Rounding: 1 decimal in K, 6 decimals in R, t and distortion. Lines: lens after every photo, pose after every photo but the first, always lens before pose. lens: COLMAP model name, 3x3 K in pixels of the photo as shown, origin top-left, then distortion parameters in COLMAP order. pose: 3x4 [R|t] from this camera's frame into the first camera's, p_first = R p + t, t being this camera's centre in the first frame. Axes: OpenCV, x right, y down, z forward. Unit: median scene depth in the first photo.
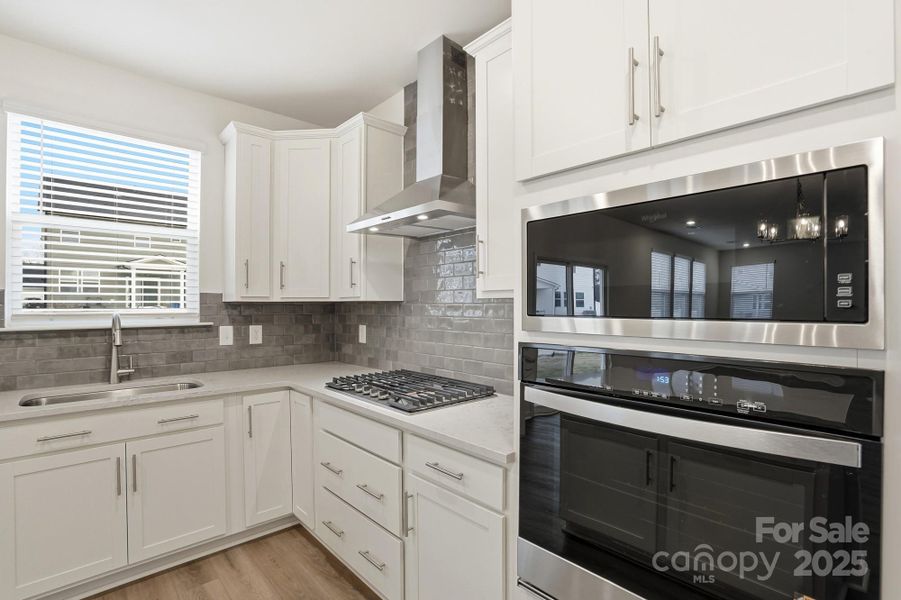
lens RADIAL K [[424.5, 0, 452.2], [0, 424.5, 307.9], [0, 0, 1]] dist [-0.045261, 0.007448]
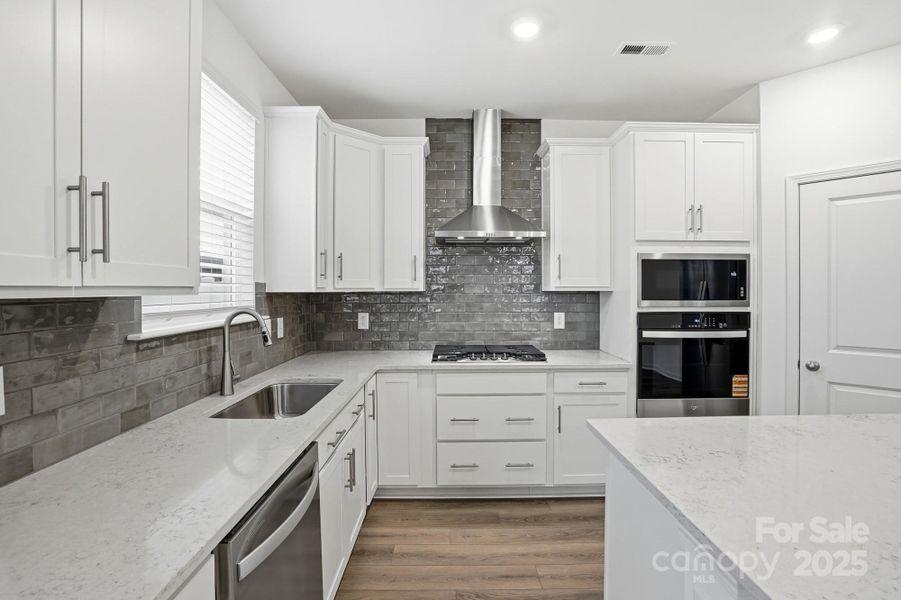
lens RADIAL K [[424.5, 0, 458.1], [0, 424.5, 294.4], [0, 0, 1]] dist [-0.045261, 0.007448]
pose [[0.668170, -0.007884, 0.743967, -1.260875], [0.004798, 0.999969, 0.006287, -0.018657], [-0.743993, -0.000631, 0.668187, 0.128527]]
